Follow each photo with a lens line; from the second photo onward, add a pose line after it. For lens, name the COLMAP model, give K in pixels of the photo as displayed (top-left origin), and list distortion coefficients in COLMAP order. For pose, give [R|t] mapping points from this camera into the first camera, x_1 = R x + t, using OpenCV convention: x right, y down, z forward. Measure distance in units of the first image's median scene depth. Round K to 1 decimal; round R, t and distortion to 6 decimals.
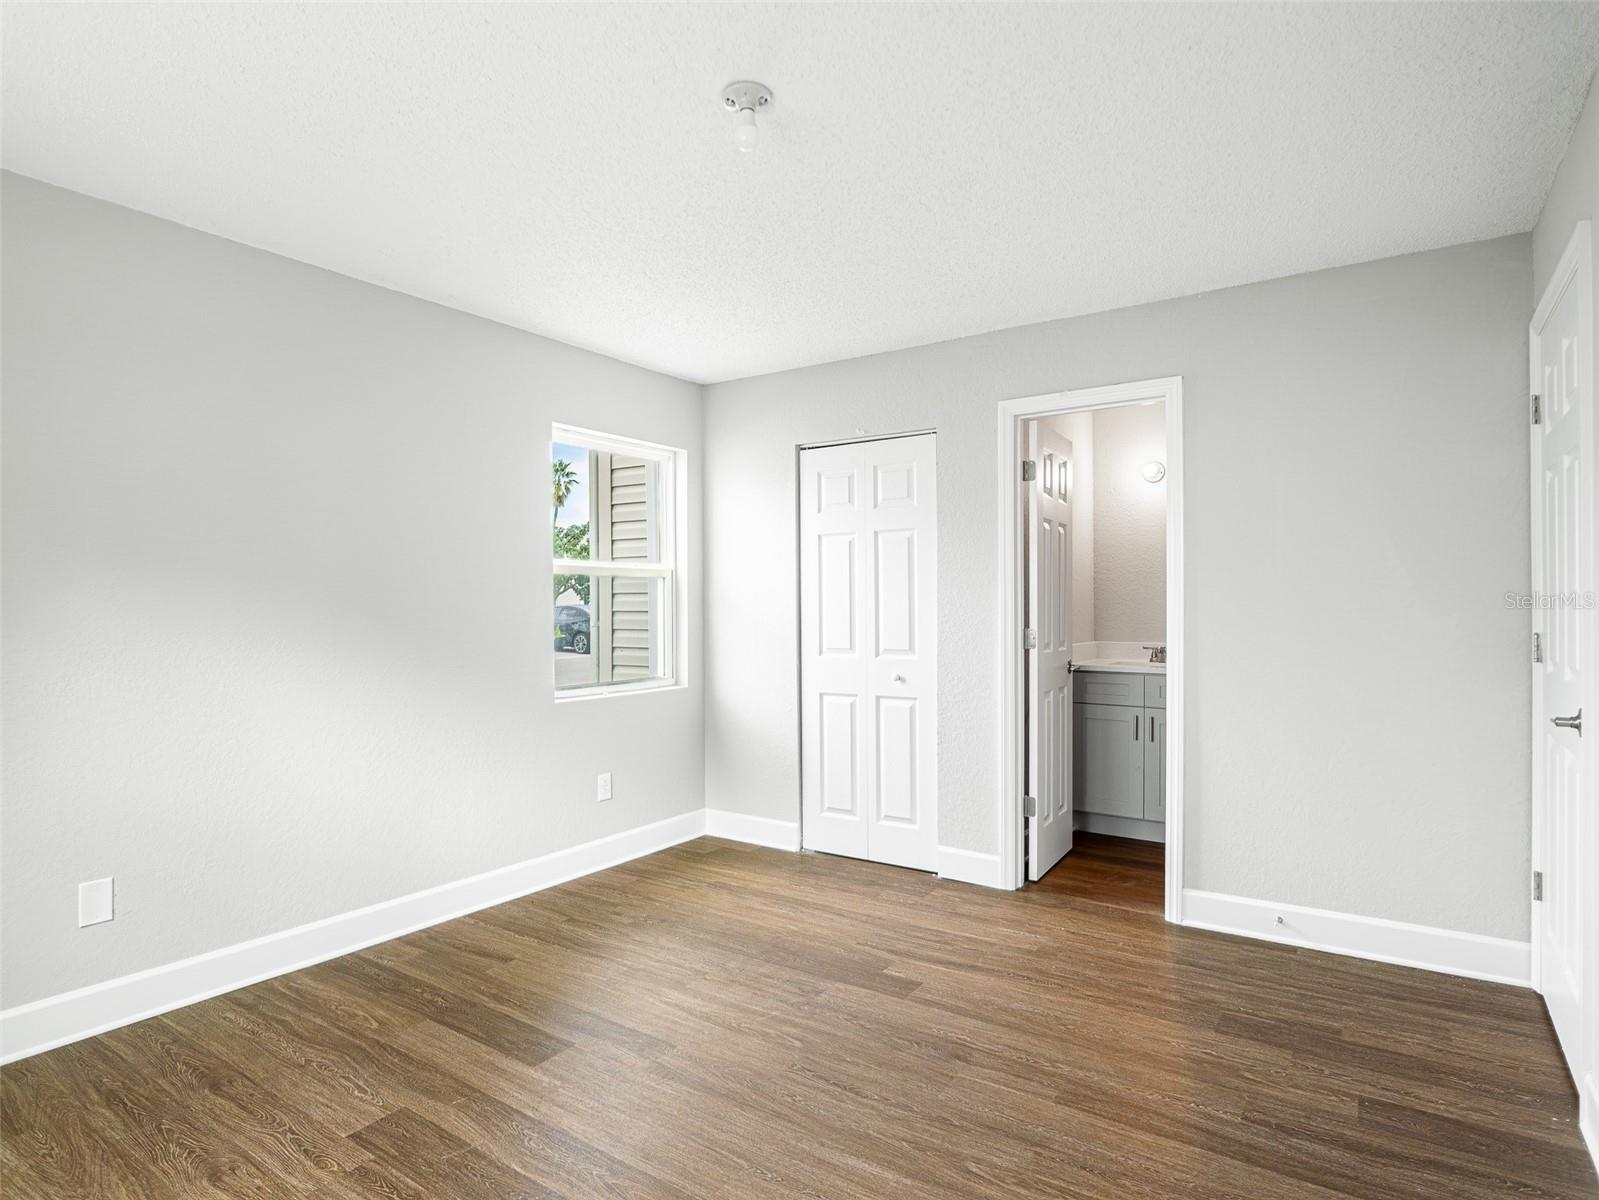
lens RADIAL K [[884.0, 0, 799.5], [0, 884.0, 600.0], [0, 0, 1]] dist [-0.013419, 0.003602]
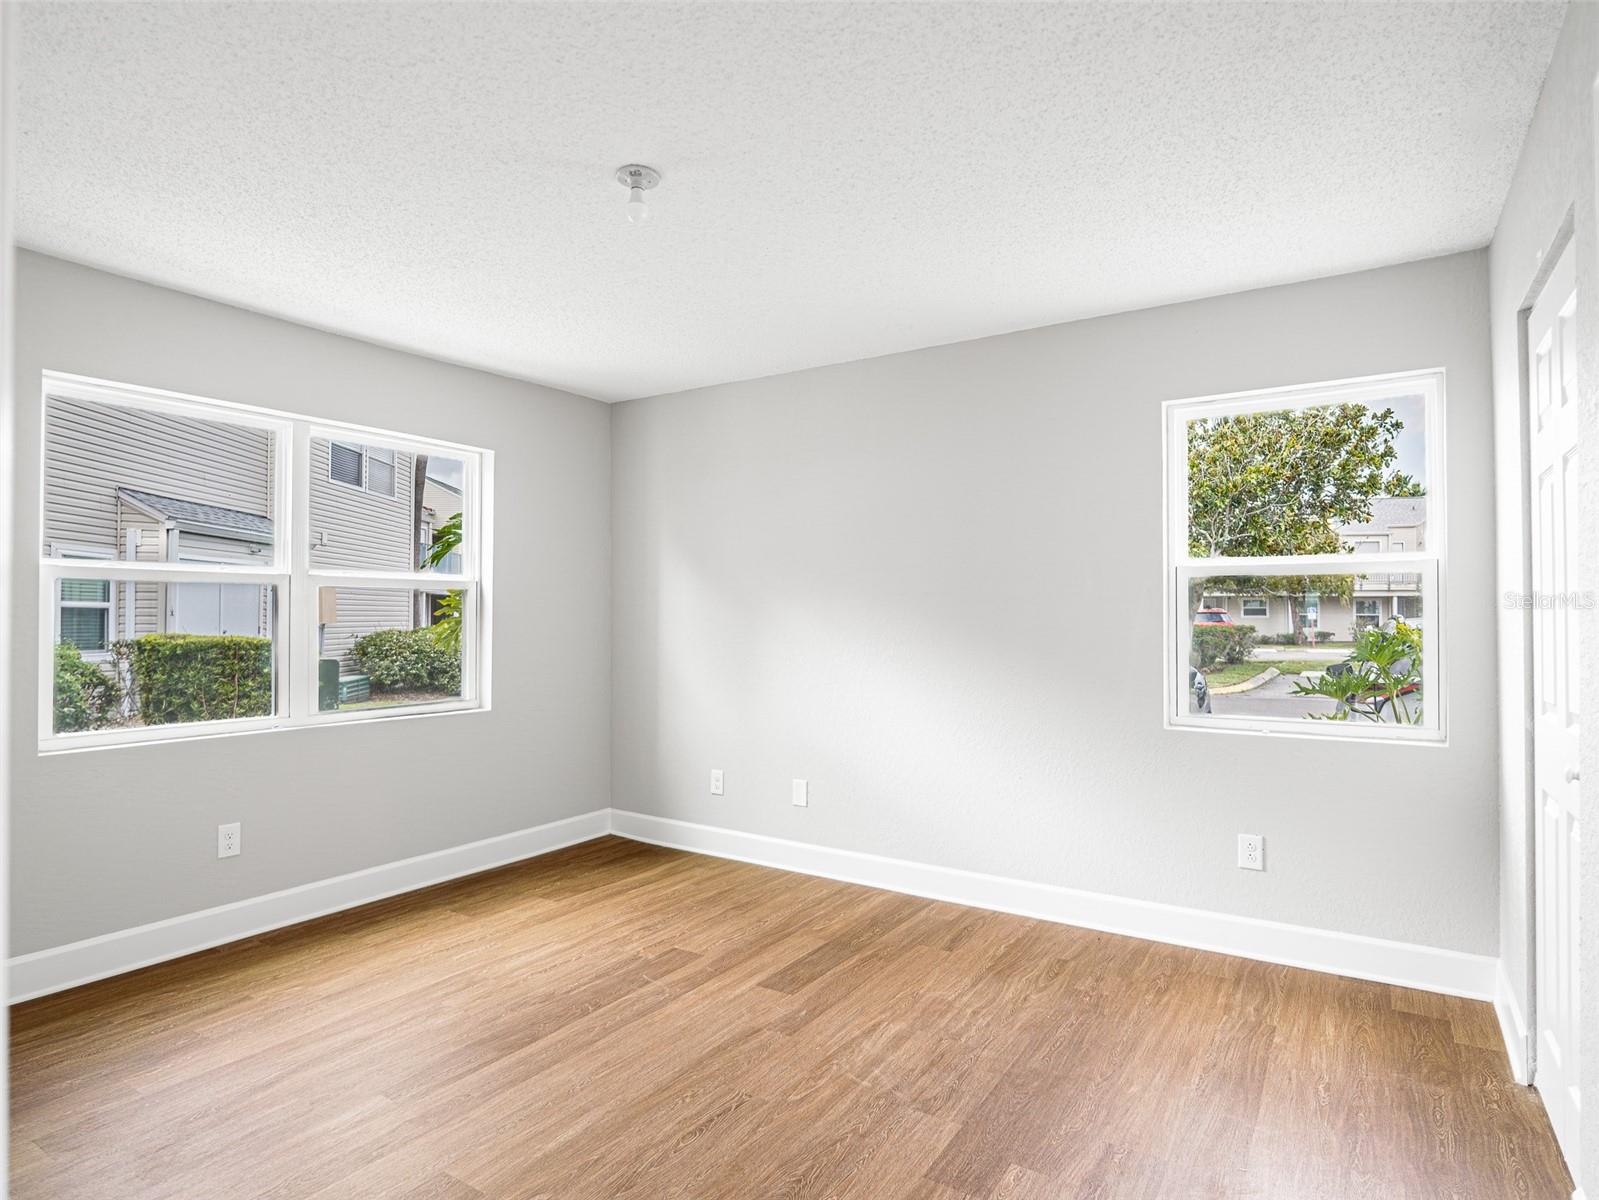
lens RADIAL K [[884.0, 0, 799.5], [0, 884.0, 600.0], [0, 0, 1]] dist [-0.013419, 0.003602]
pose [[0.029345, -0.017514, -0.999416, 0.798064], [-0.001258, 0.999845, -0.017558, 0.005819], [0.999569, 0.001772, 0.029318, 0.854290]]
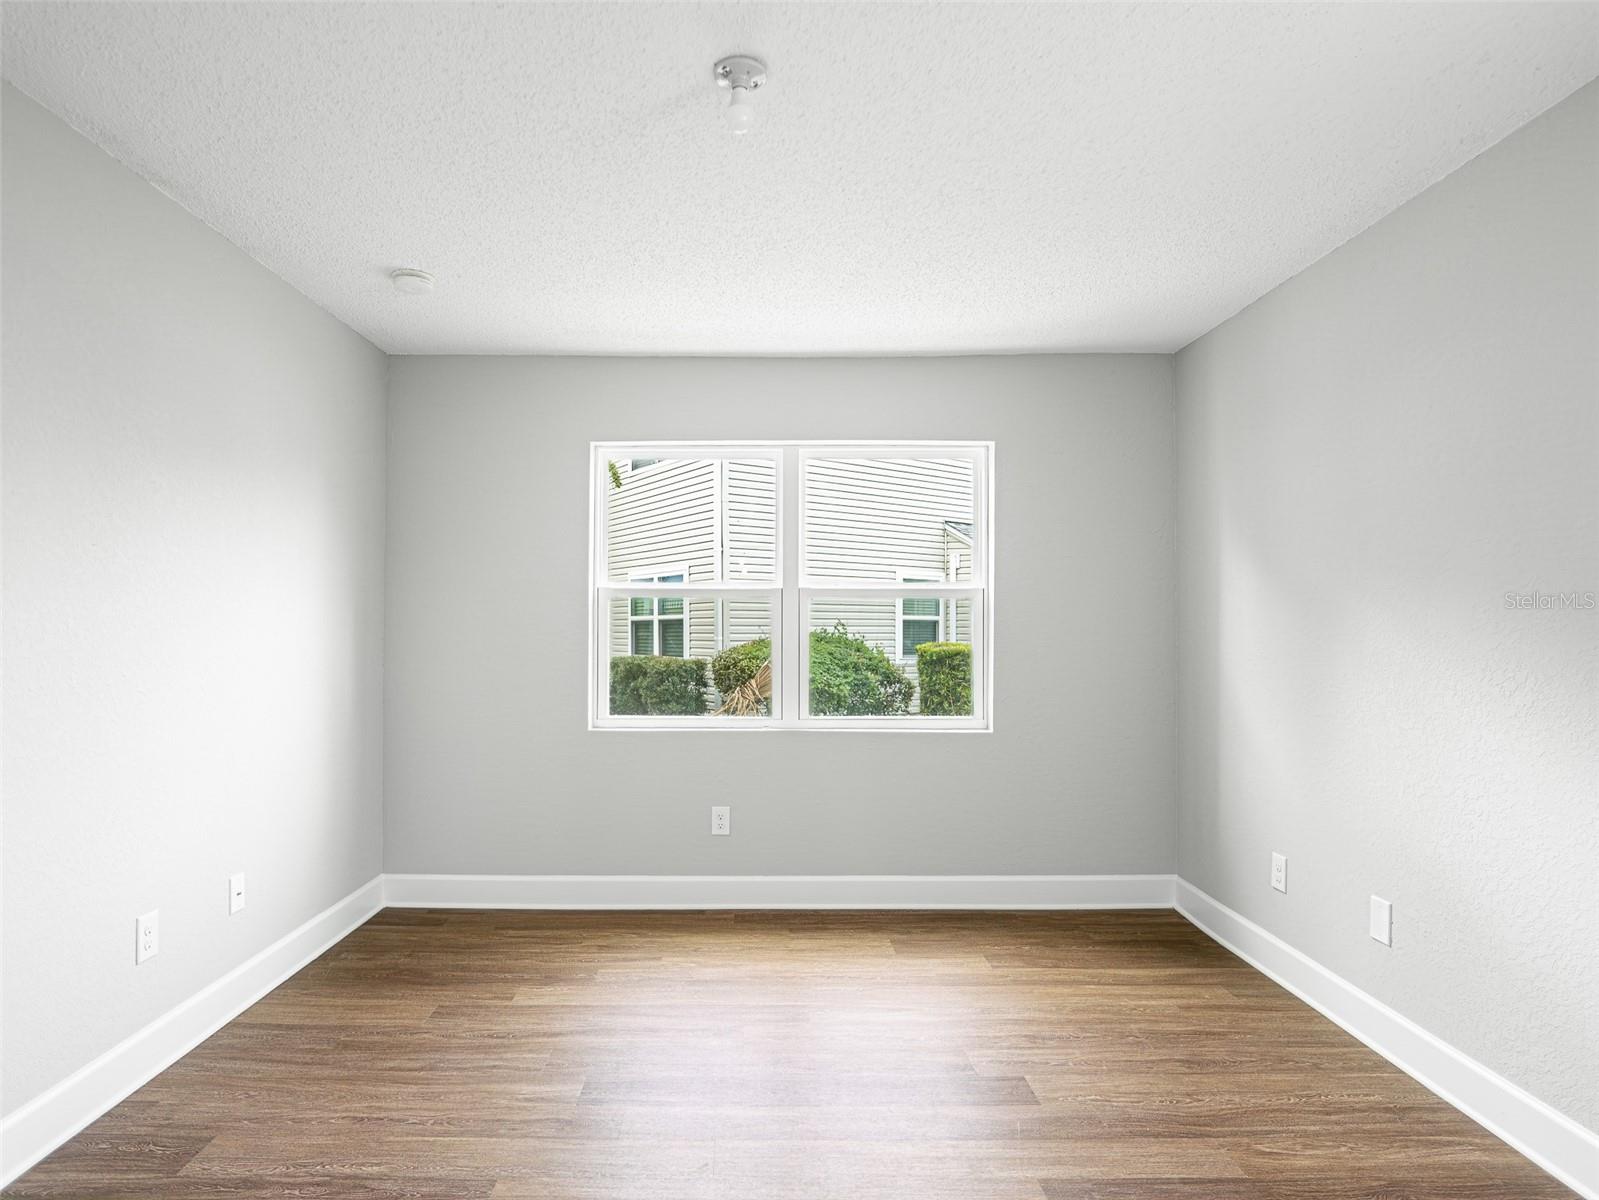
lens RADIAL K [[879.5, 0, 759.0], [0, 879.5, 622.3], [0, 0, 1]] dist [-0.014860, 0.000760]
pose [[-0.820983, -0.003891, -0.570940, 0.322412], [-0.001971, 0.999990, -0.003981, 0.006267], [0.570950, -0.002143, -0.820982, 1.274336]]
